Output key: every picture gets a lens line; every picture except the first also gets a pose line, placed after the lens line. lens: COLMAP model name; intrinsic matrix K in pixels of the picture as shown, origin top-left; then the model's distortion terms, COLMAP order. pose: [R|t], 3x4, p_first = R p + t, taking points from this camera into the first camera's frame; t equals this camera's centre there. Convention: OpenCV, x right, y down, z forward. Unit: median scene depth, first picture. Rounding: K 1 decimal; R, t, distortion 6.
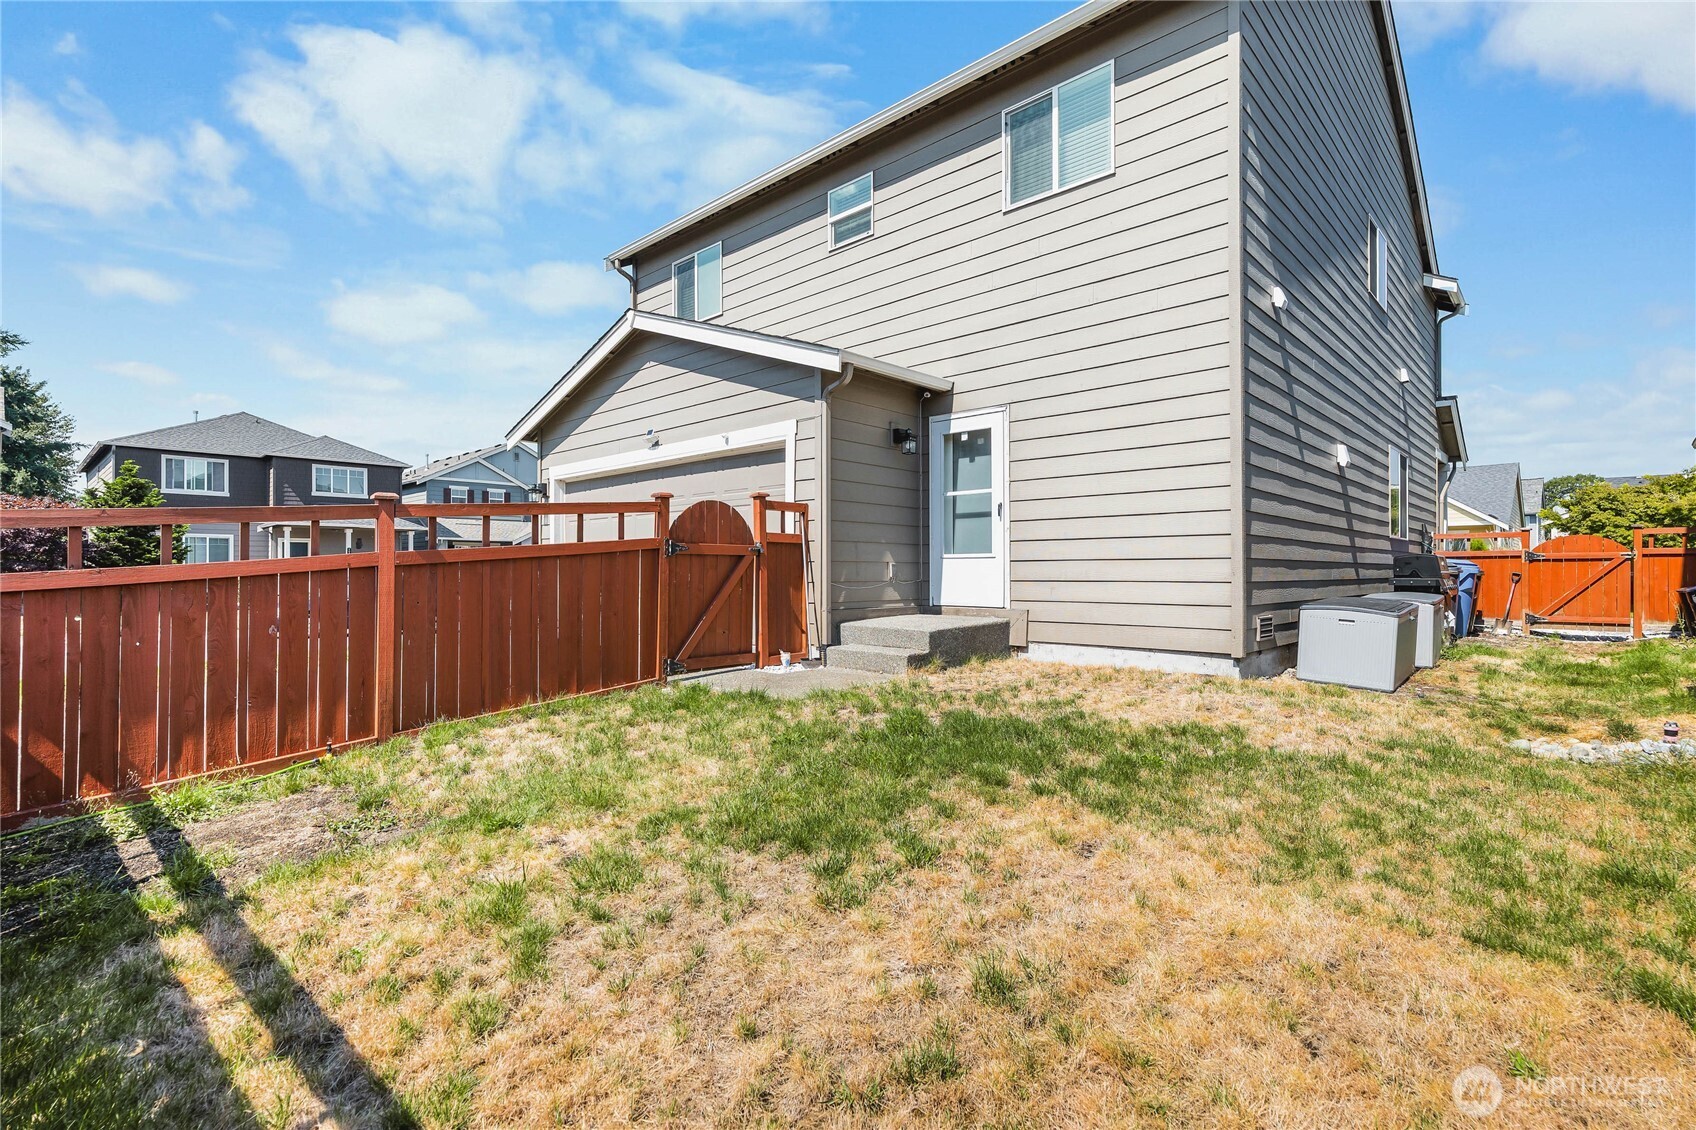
lens RADIAL K [[790.8, 0, 845.0], [0, 790.8, 572.2], [0, 0, 1]] dist [-0.003157, -0.002339]
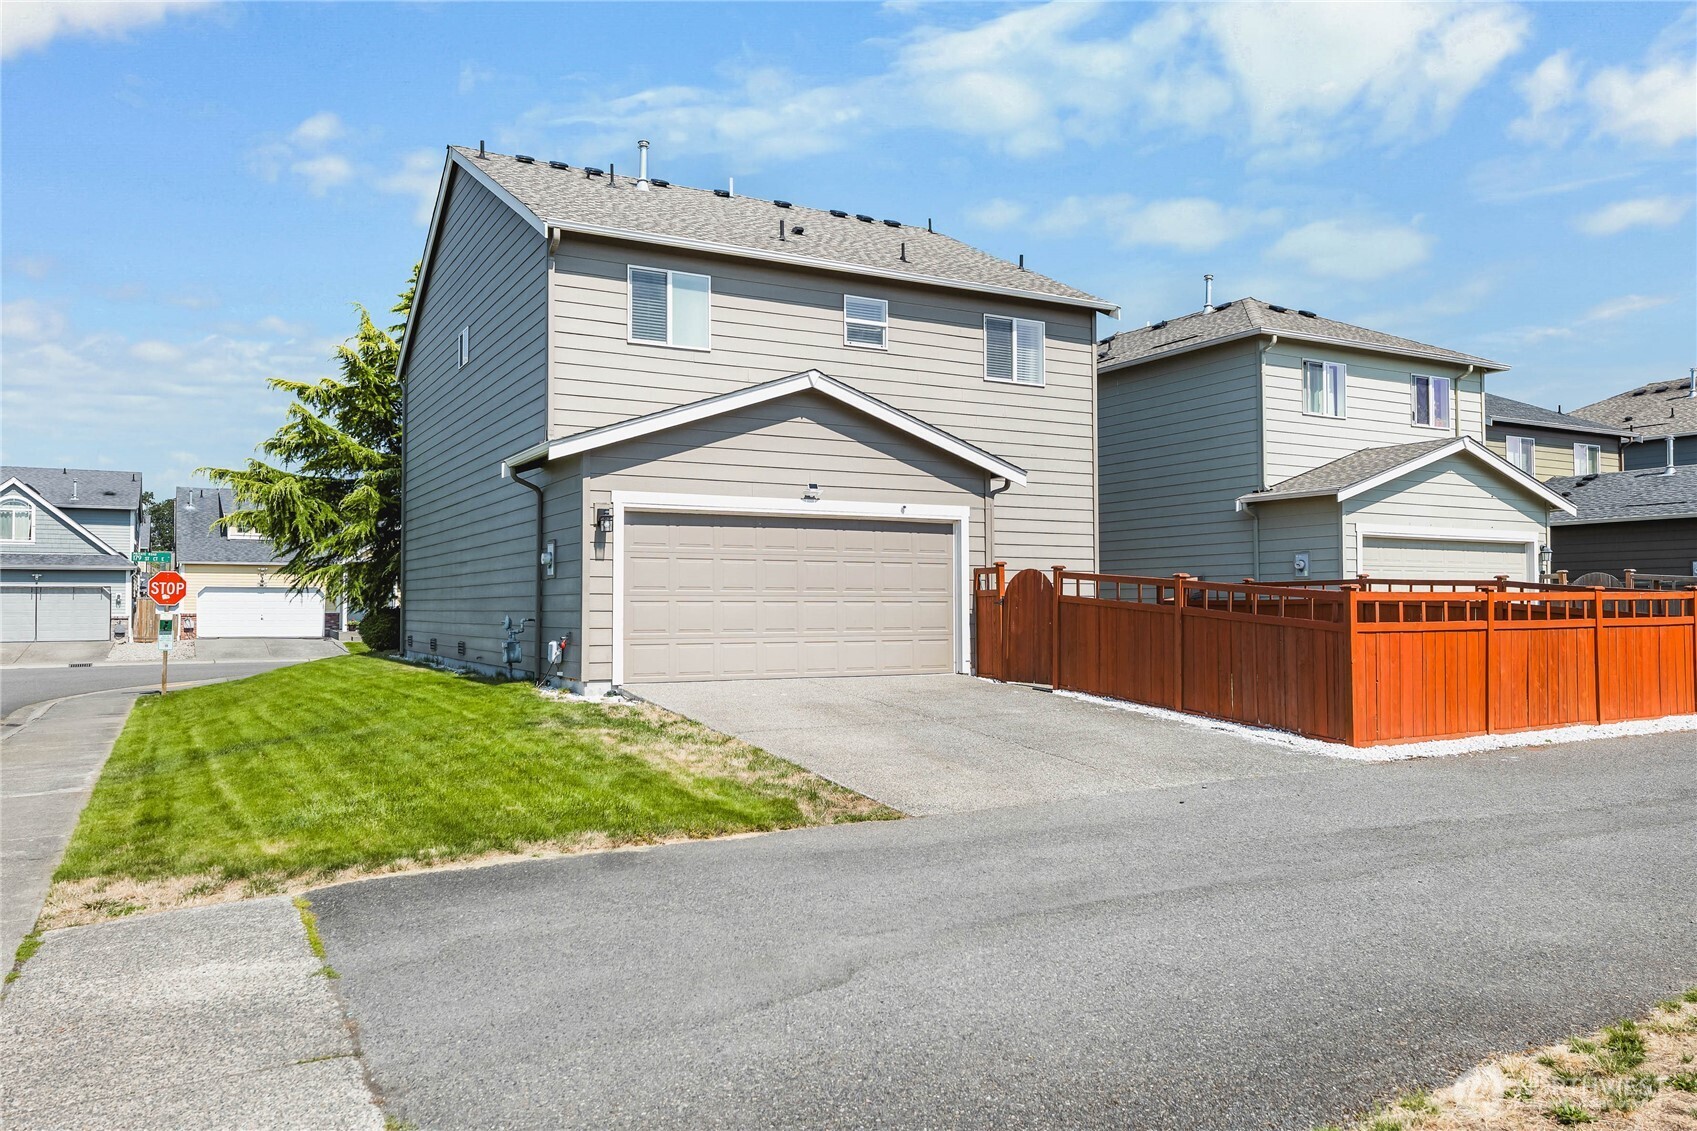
lens RADIAL K [[1209.3, 0, 848.6], [0, 1209.3, 575.0], [0, 0, 1]] dist [-0.000971, -0.000128]
pose [[0.300559, 0.023566, 0.953472, -2.098673], [0.004892, 0.999643, -0.026249, -0.017107], [-0.953751, 0.012554, 0.300337, 0.551563]]
